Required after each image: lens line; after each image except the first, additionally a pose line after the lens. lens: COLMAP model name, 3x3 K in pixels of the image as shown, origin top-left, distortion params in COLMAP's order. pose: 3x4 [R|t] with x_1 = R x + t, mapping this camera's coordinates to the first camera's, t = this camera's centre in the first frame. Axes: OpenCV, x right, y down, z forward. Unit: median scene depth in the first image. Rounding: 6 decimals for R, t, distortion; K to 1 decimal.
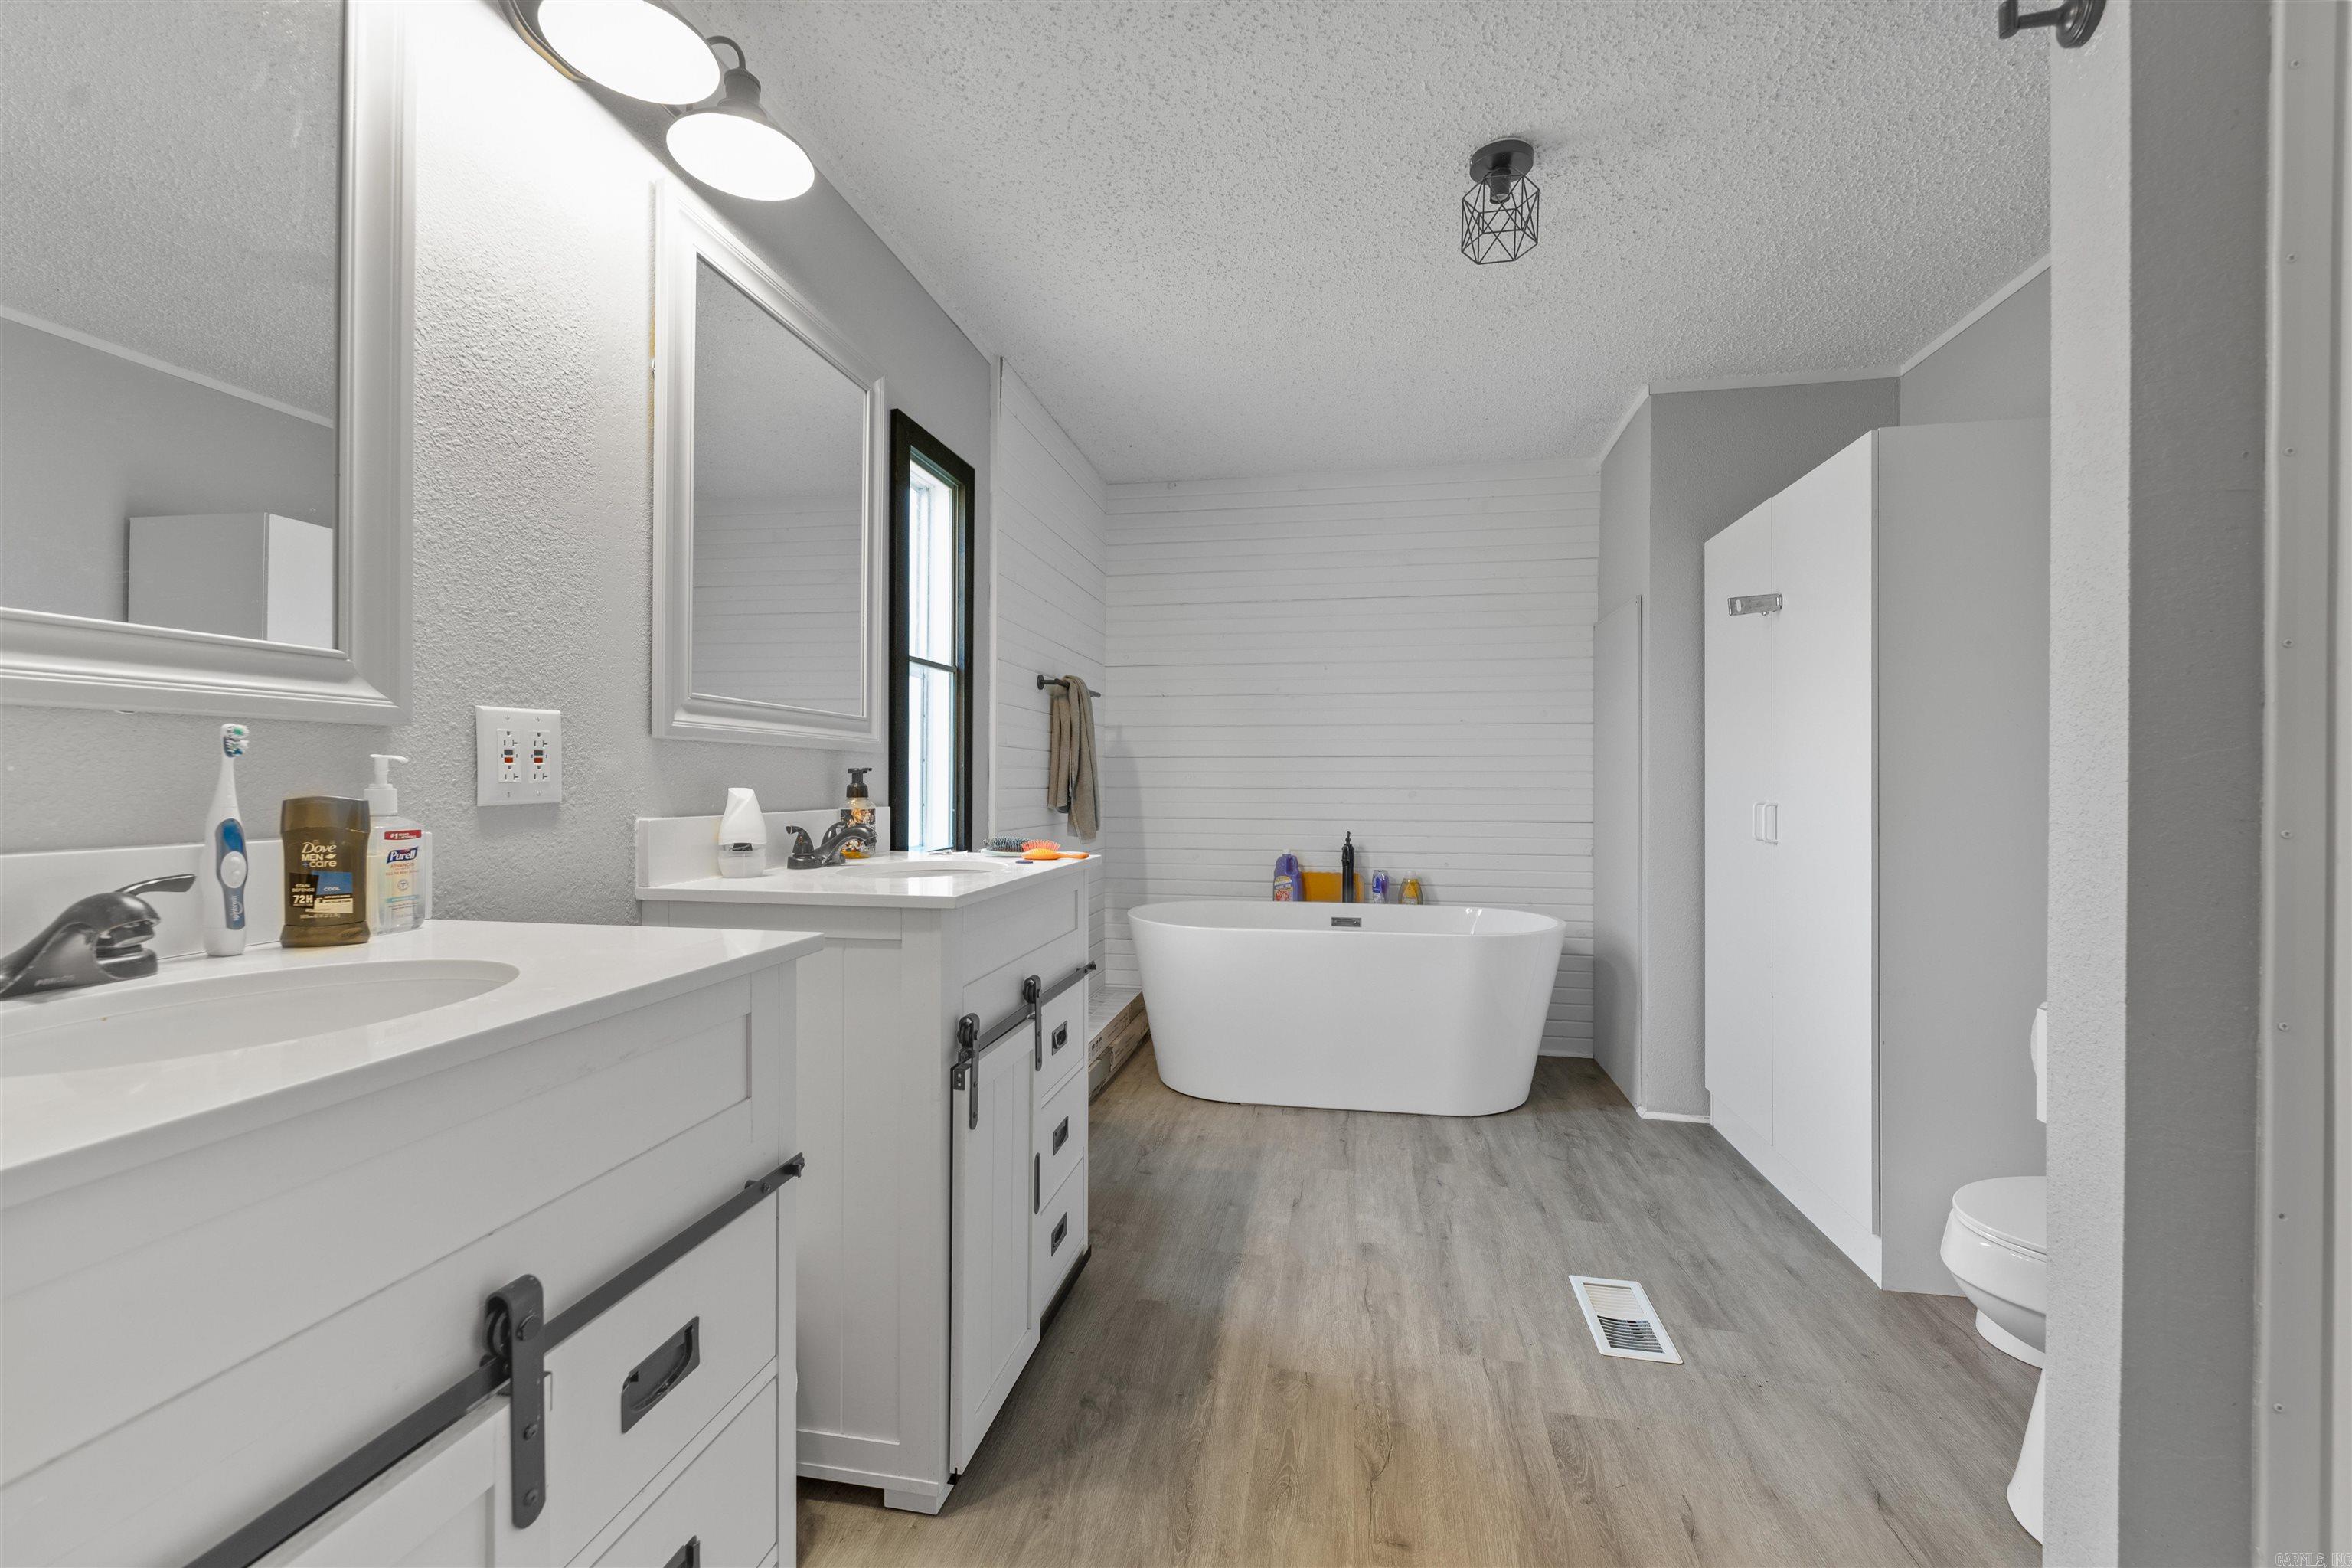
lens RADIAL K [[943.9, 0, 1179.3], [0, 943.9, 774.4], [0, 0, 1]] dist [-0.025040, 0.000031]
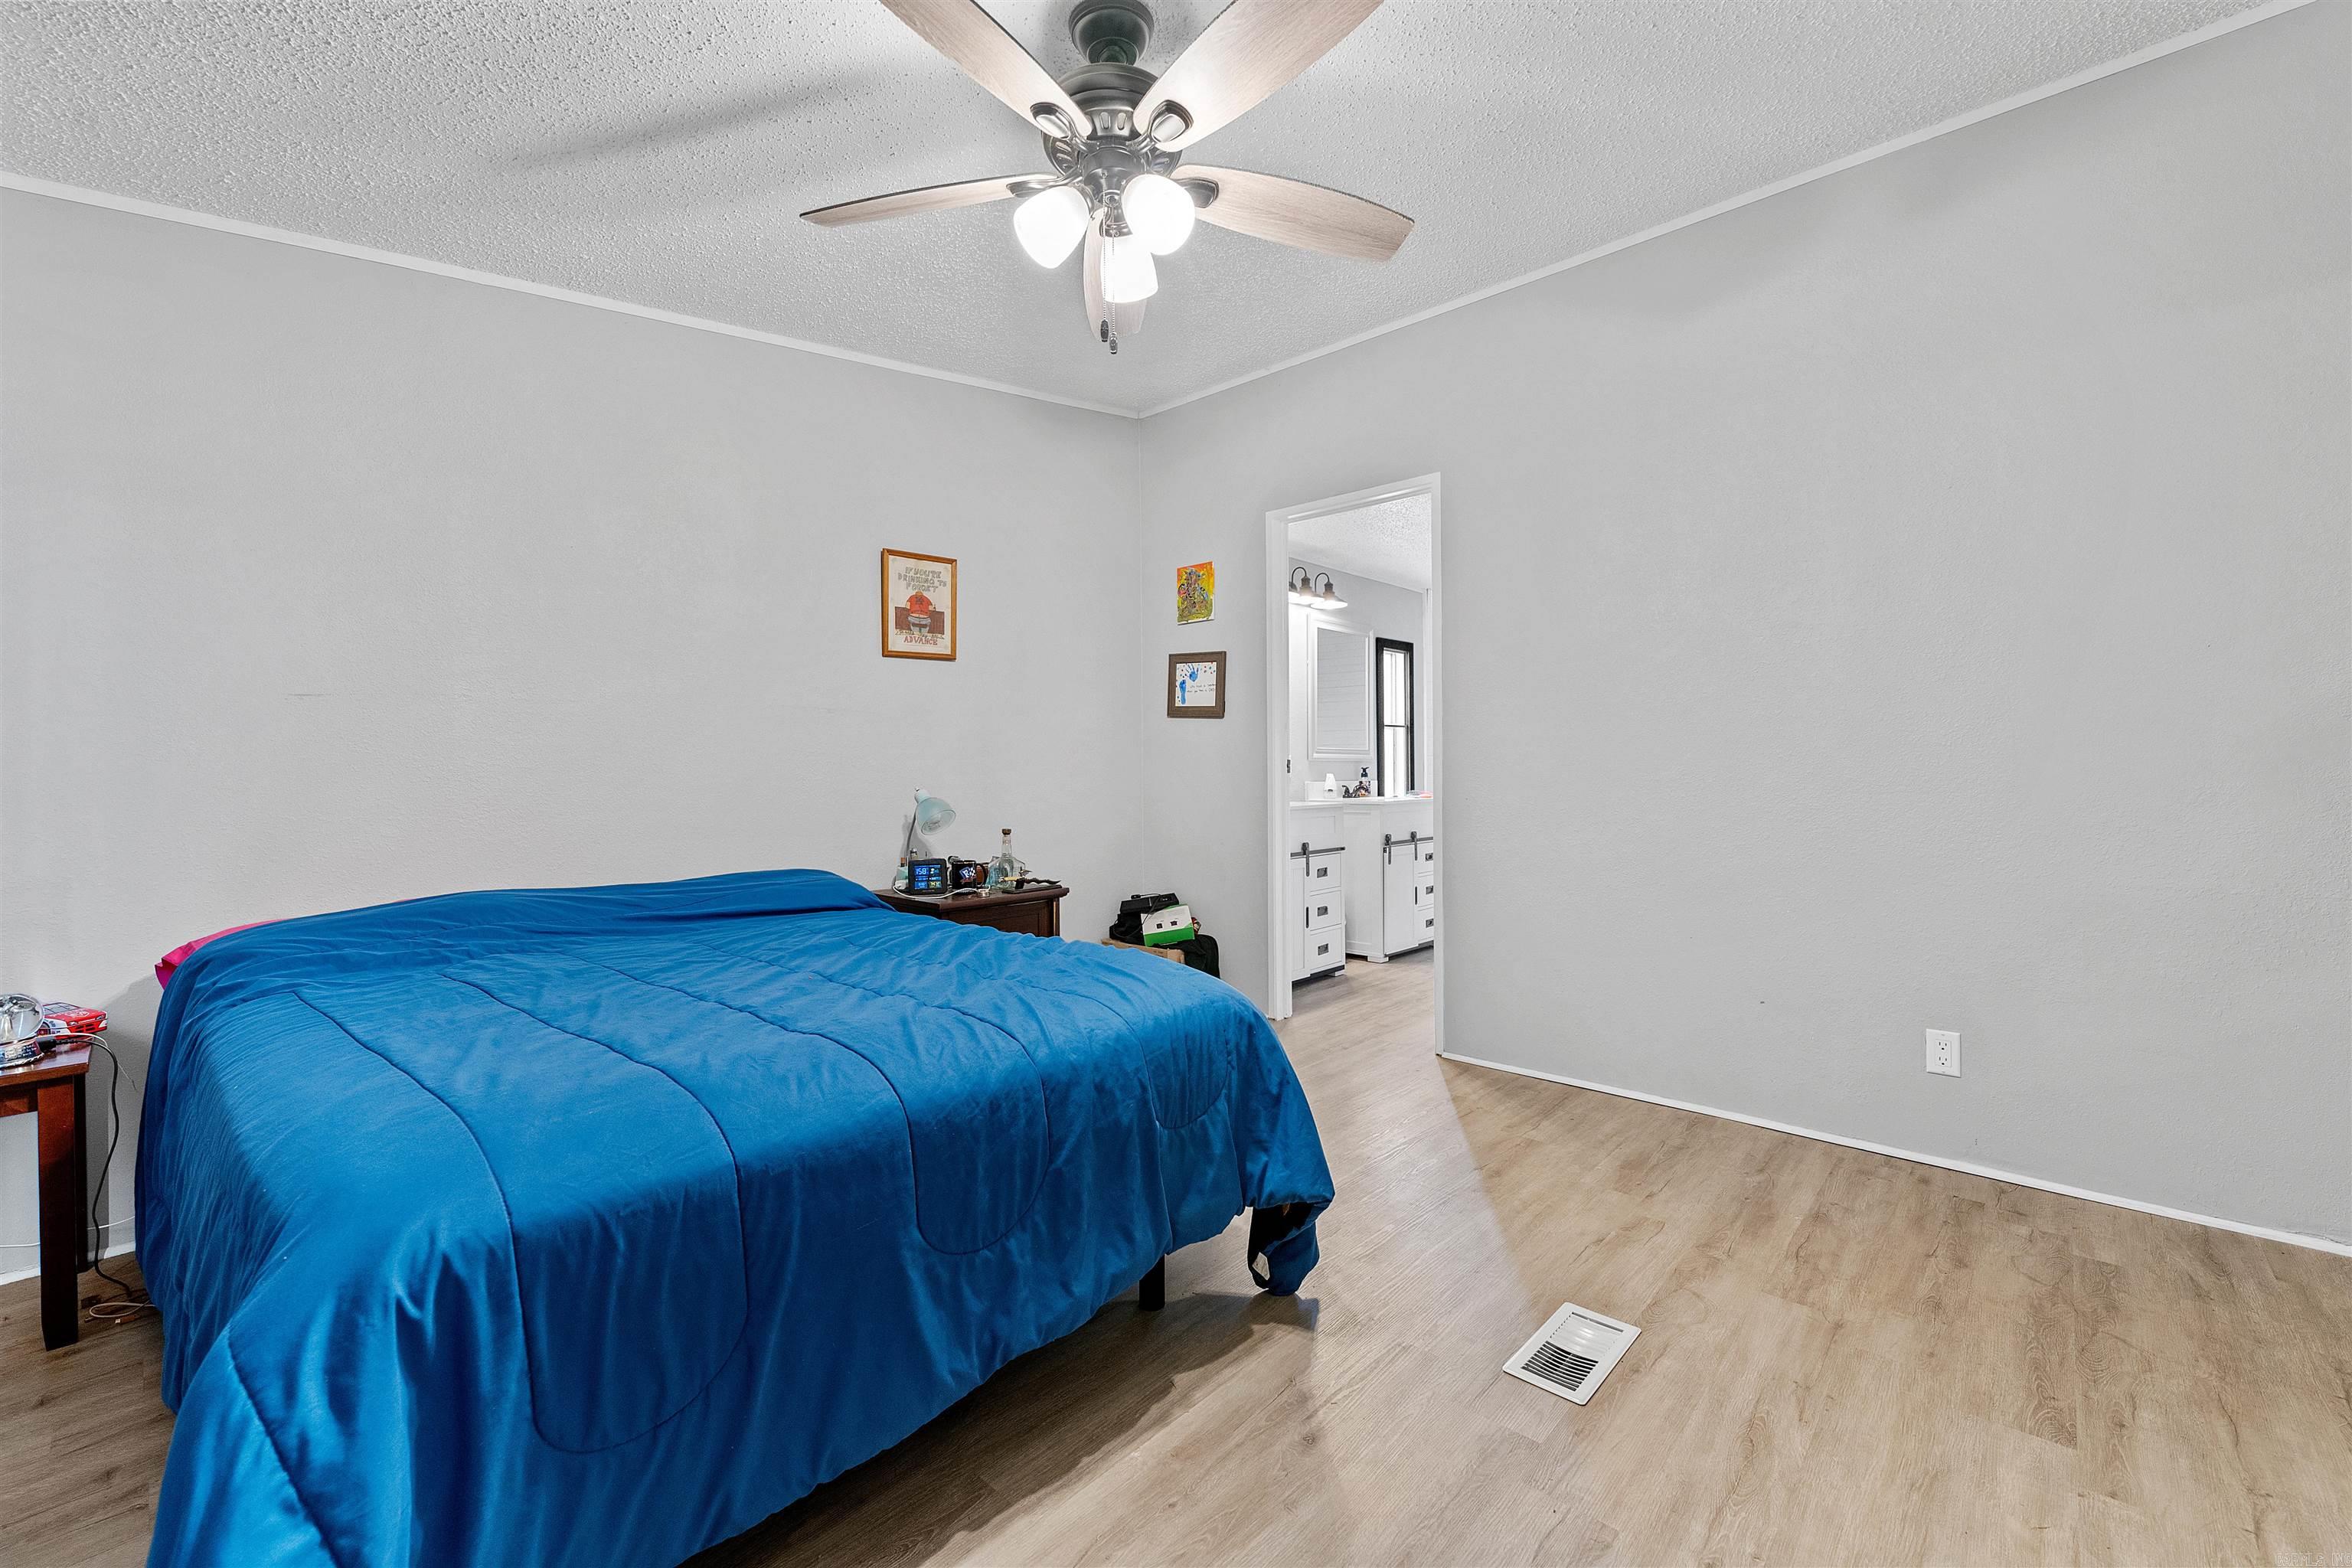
lens RADIAL K [[972.5, 0, 1174.6], [0, 972.5, 789.7], [0, 0, 1]] dist [0.001353, 0.000045]
pose [[0.843661, -0.000064, -0.536877, 0.827896], [0.013900, 0.999667, 0.021724, -0.011090], [0.536697, -0.025790, 0.843381, -1.979610]]
